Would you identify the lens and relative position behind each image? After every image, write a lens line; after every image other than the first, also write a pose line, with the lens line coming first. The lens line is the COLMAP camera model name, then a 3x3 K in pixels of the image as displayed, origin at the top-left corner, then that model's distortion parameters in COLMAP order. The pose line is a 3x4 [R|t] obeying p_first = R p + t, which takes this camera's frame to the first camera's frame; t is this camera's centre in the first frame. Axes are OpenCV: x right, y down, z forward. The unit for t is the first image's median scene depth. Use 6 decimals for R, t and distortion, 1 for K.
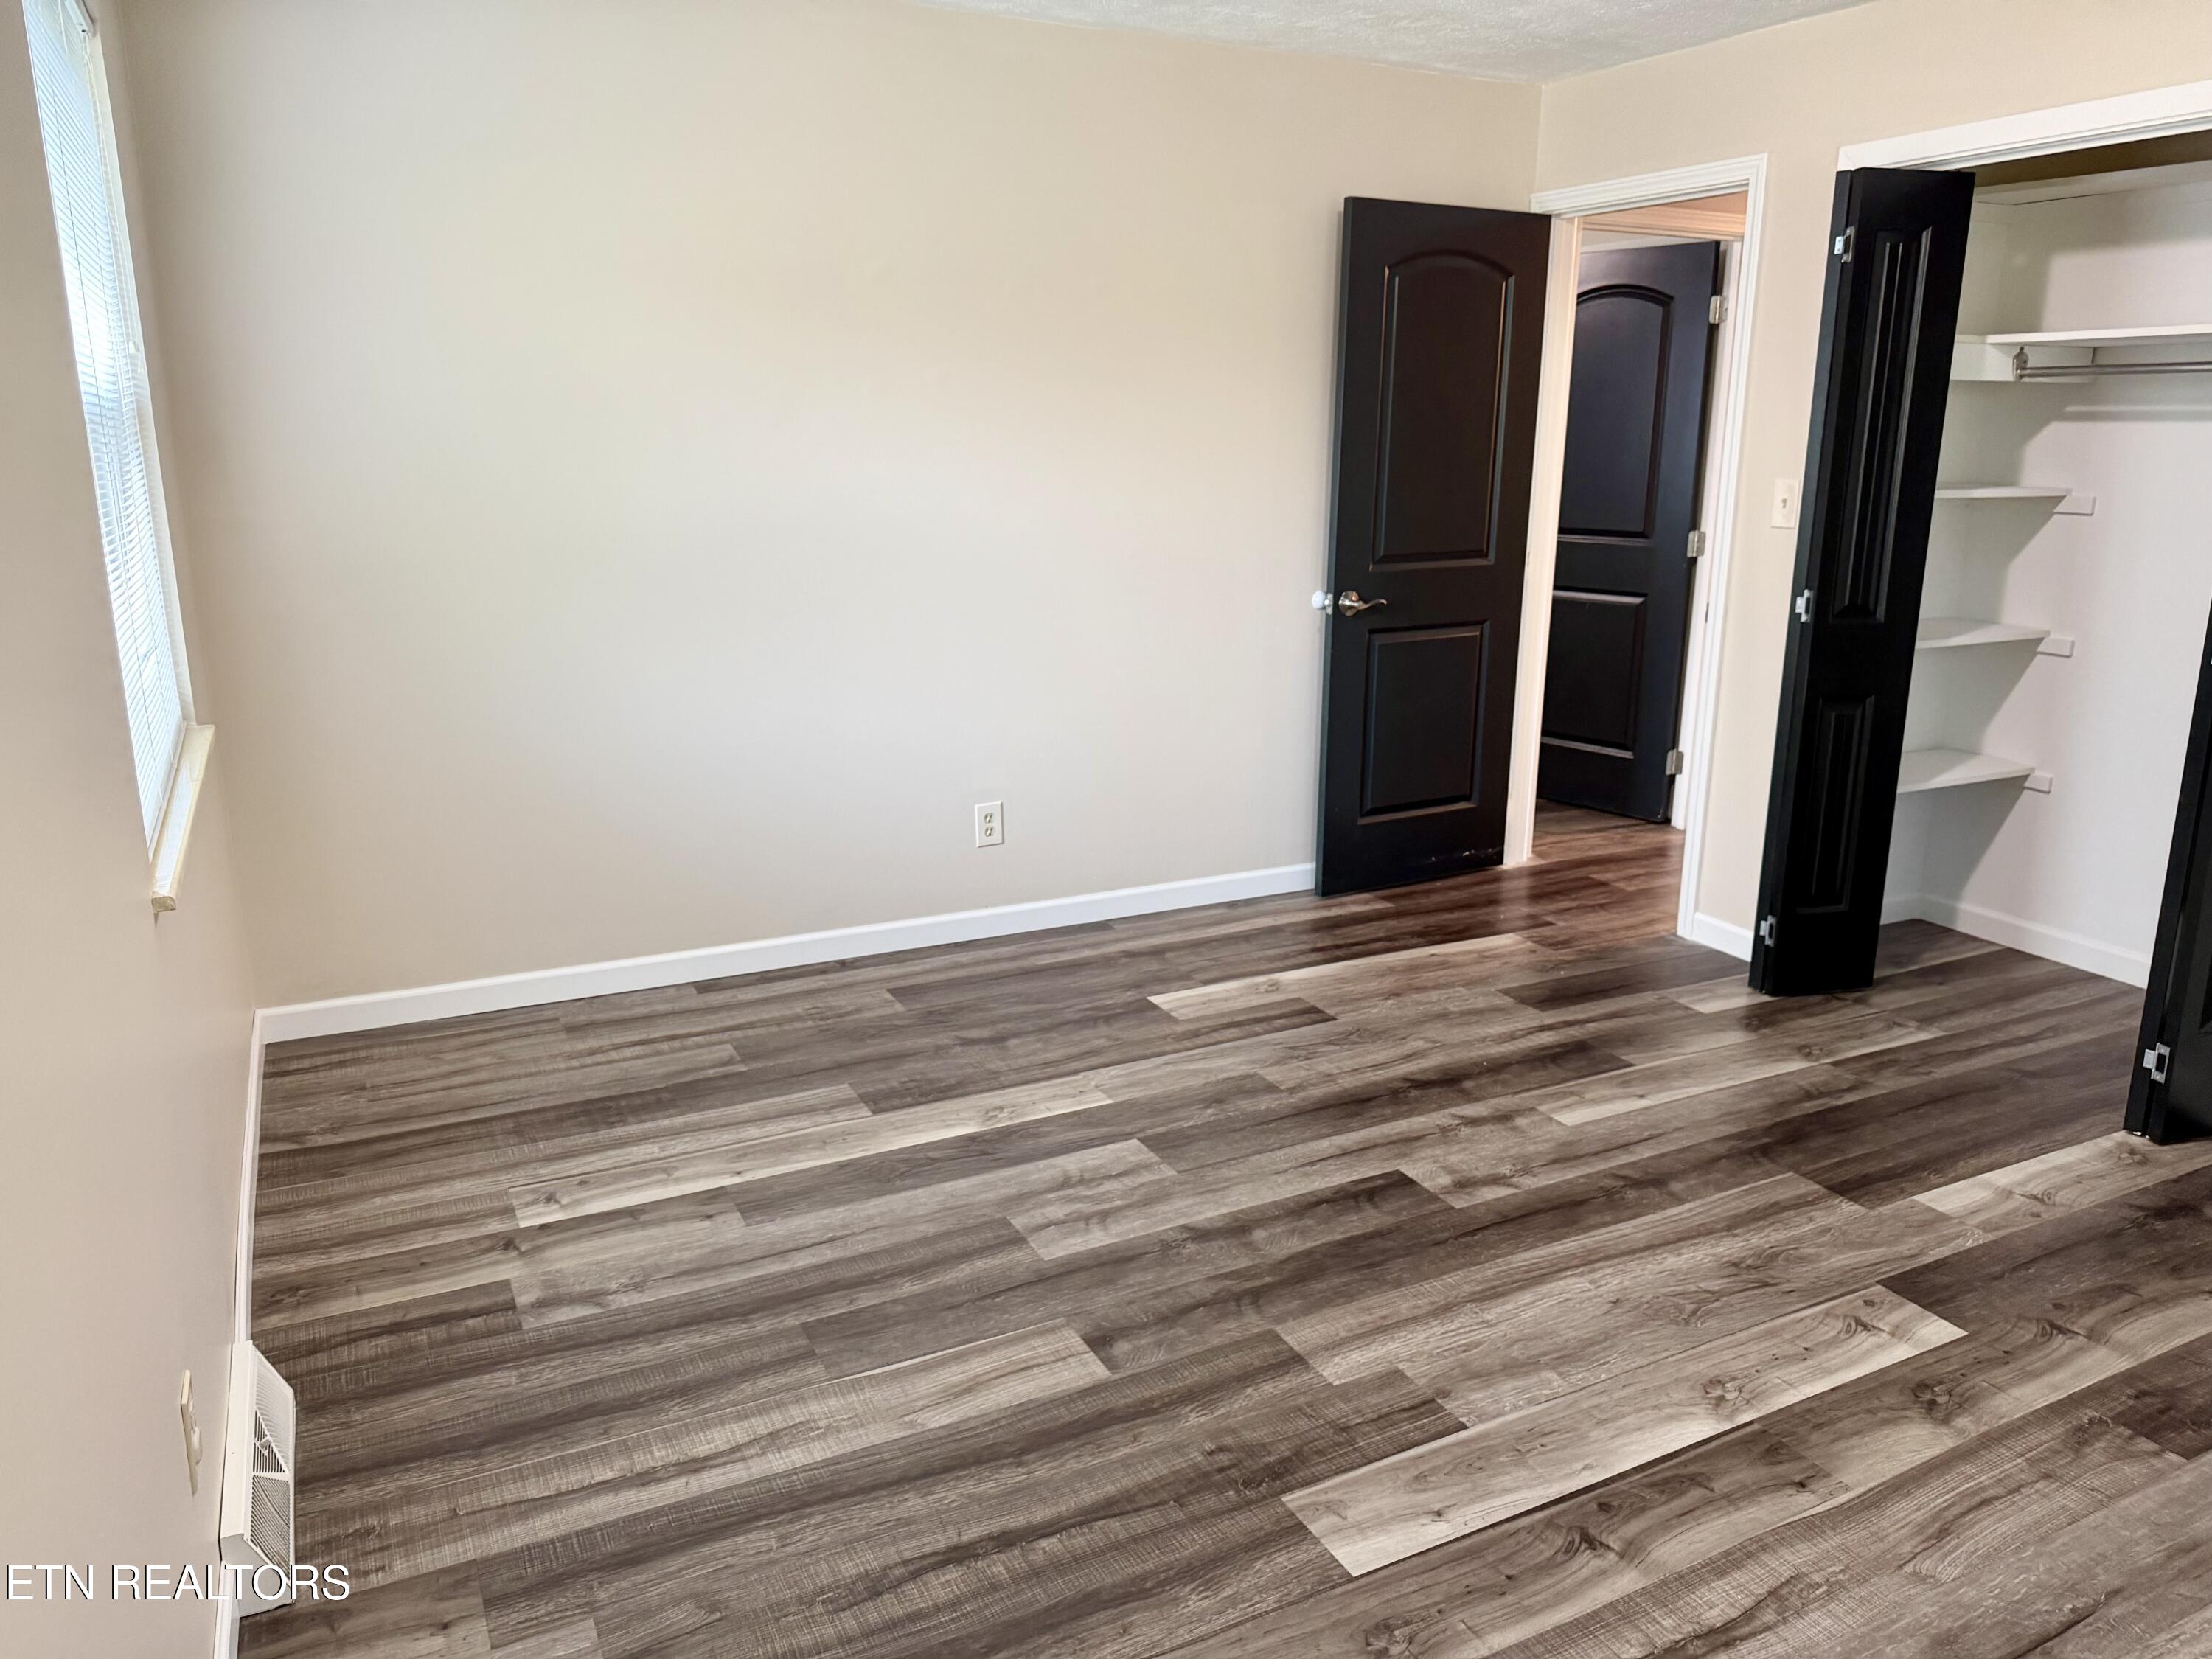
lens RADIAL K [[1556.7, 0, 1085.6], [0, 1556.7, 814.8], [0, 0, 1]] dist [0.063334, -0.083988]
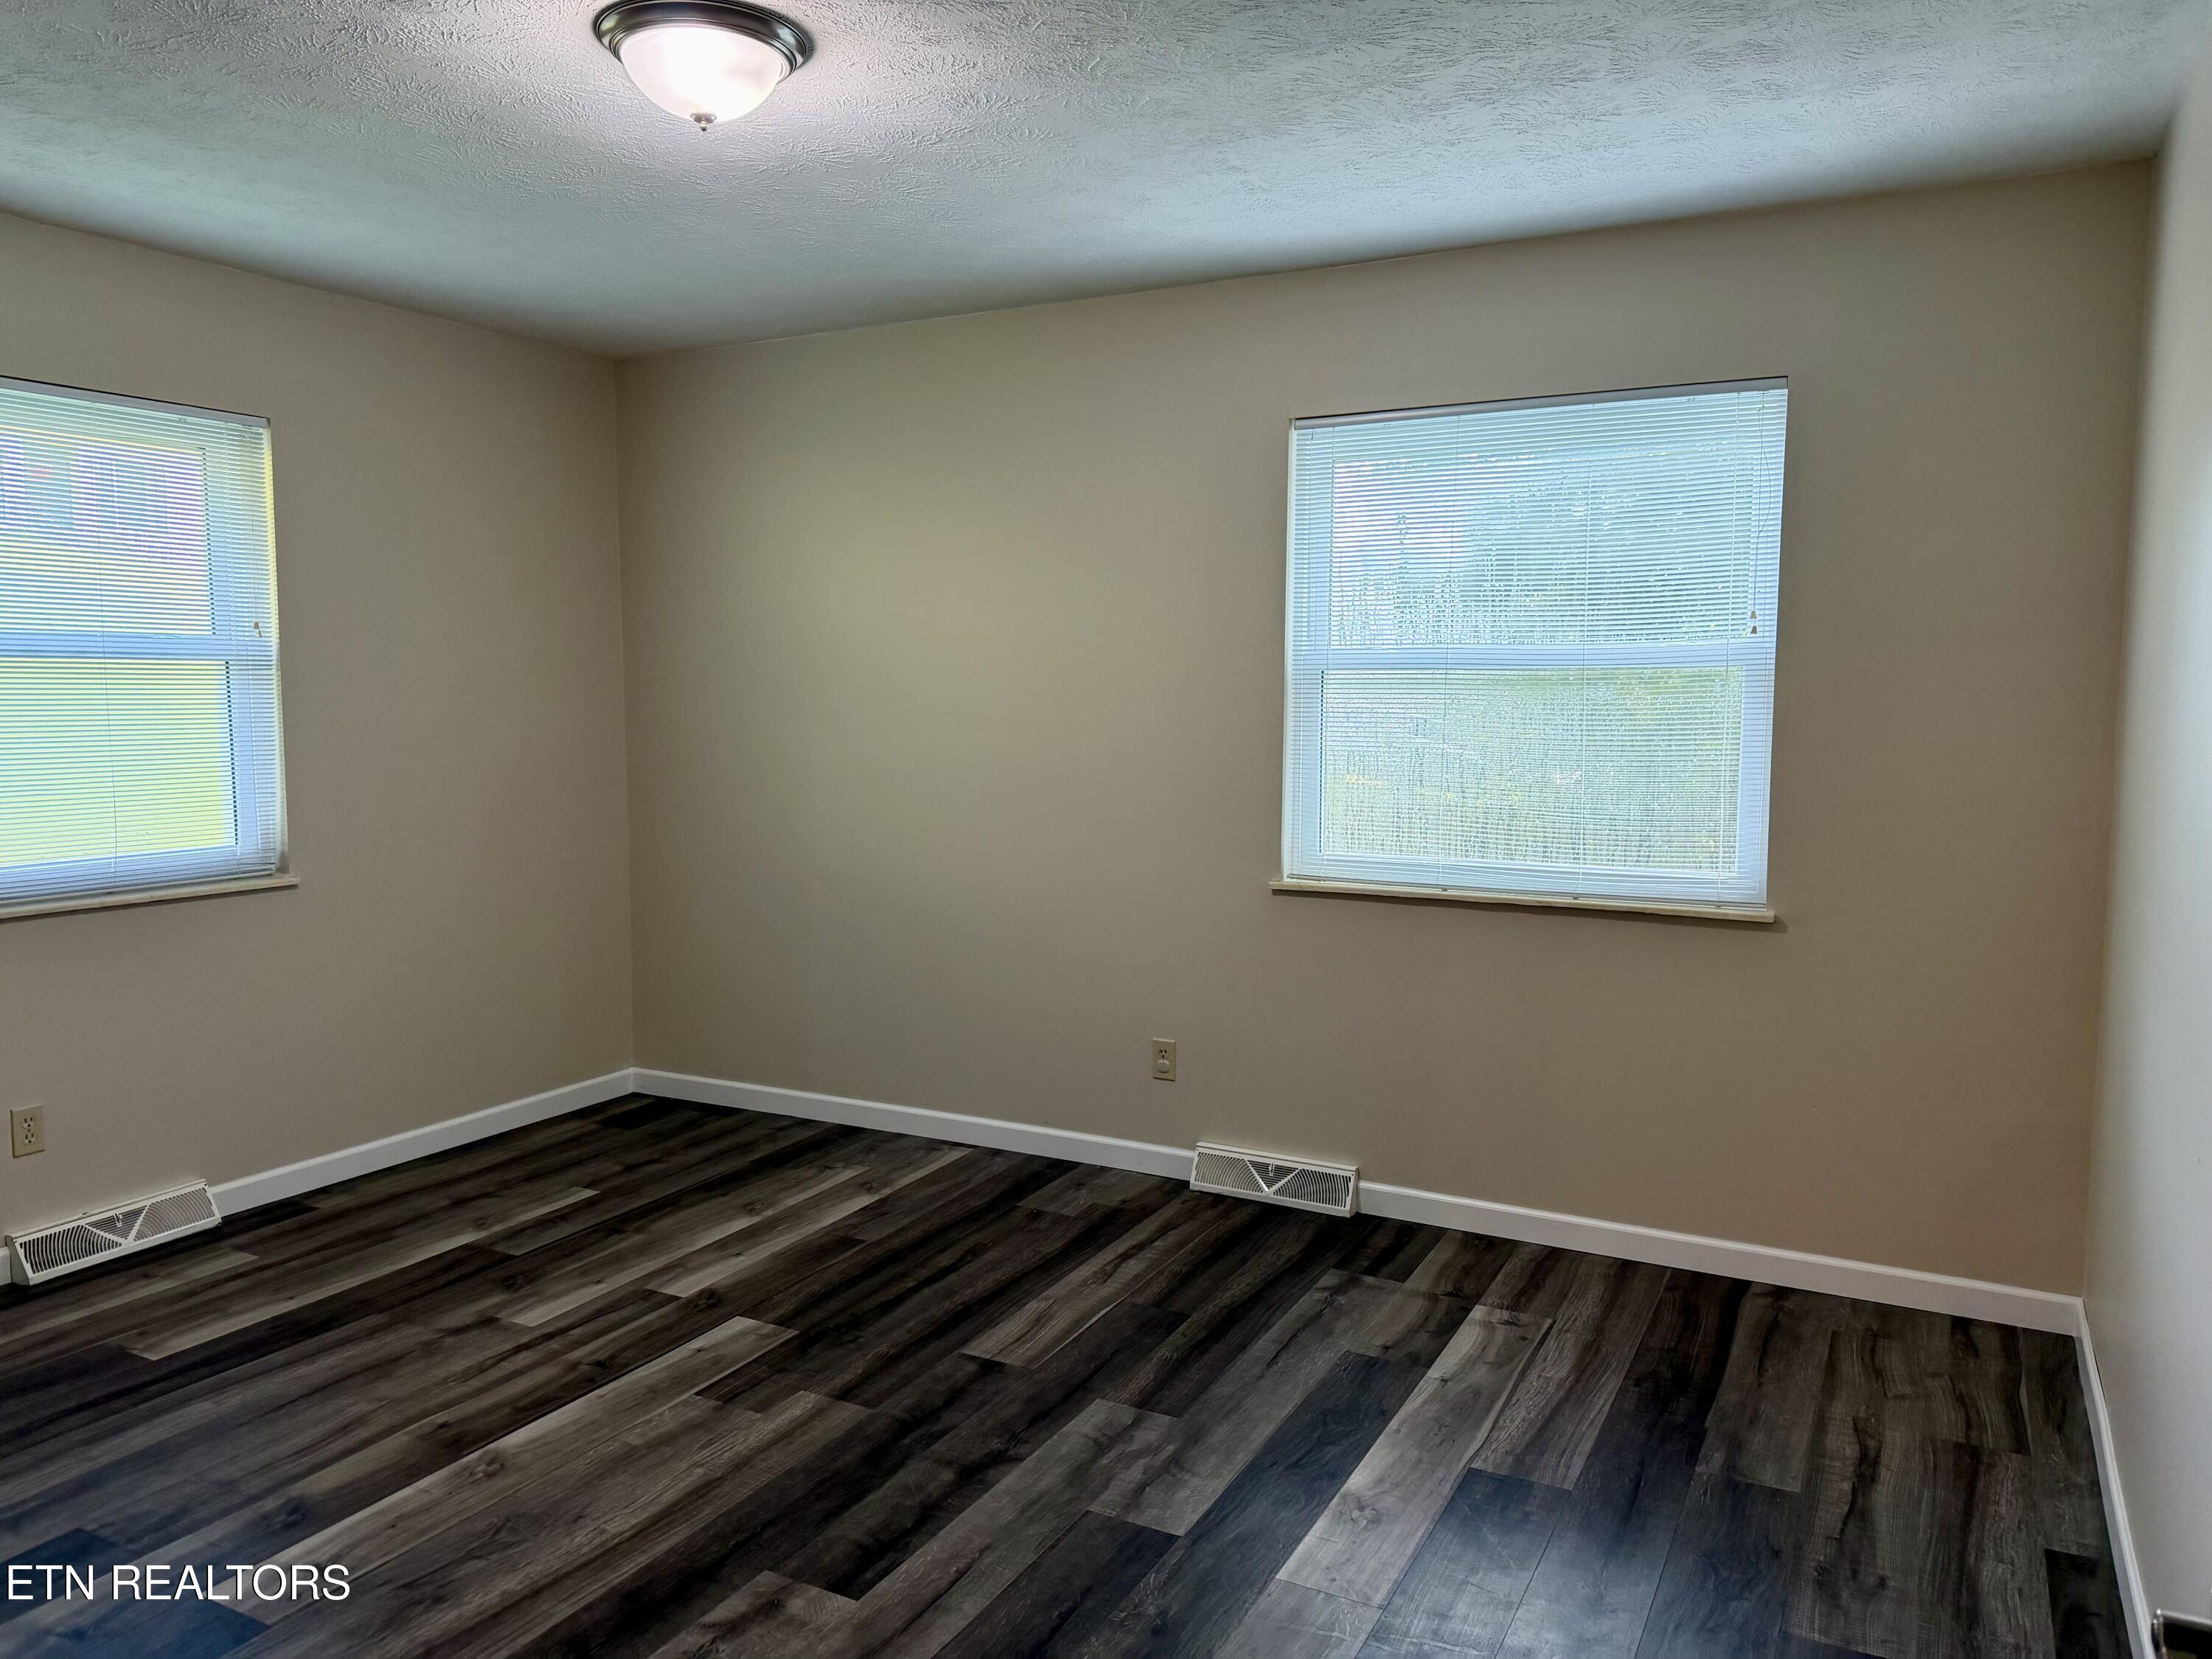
lens RADIAL K [[1556.7, 0, 1096.5], [0, 1556.7, 826.8], [0, 0, 1]] dist [0.063334, -0.083988]
pose [[-0.813265, 0.047456, -0.579955, 0.618098], [-0.146132, 0.948072, 0.282497, -0.422766], [0.563245, 0.314495, -0.764099, 1.781421]]
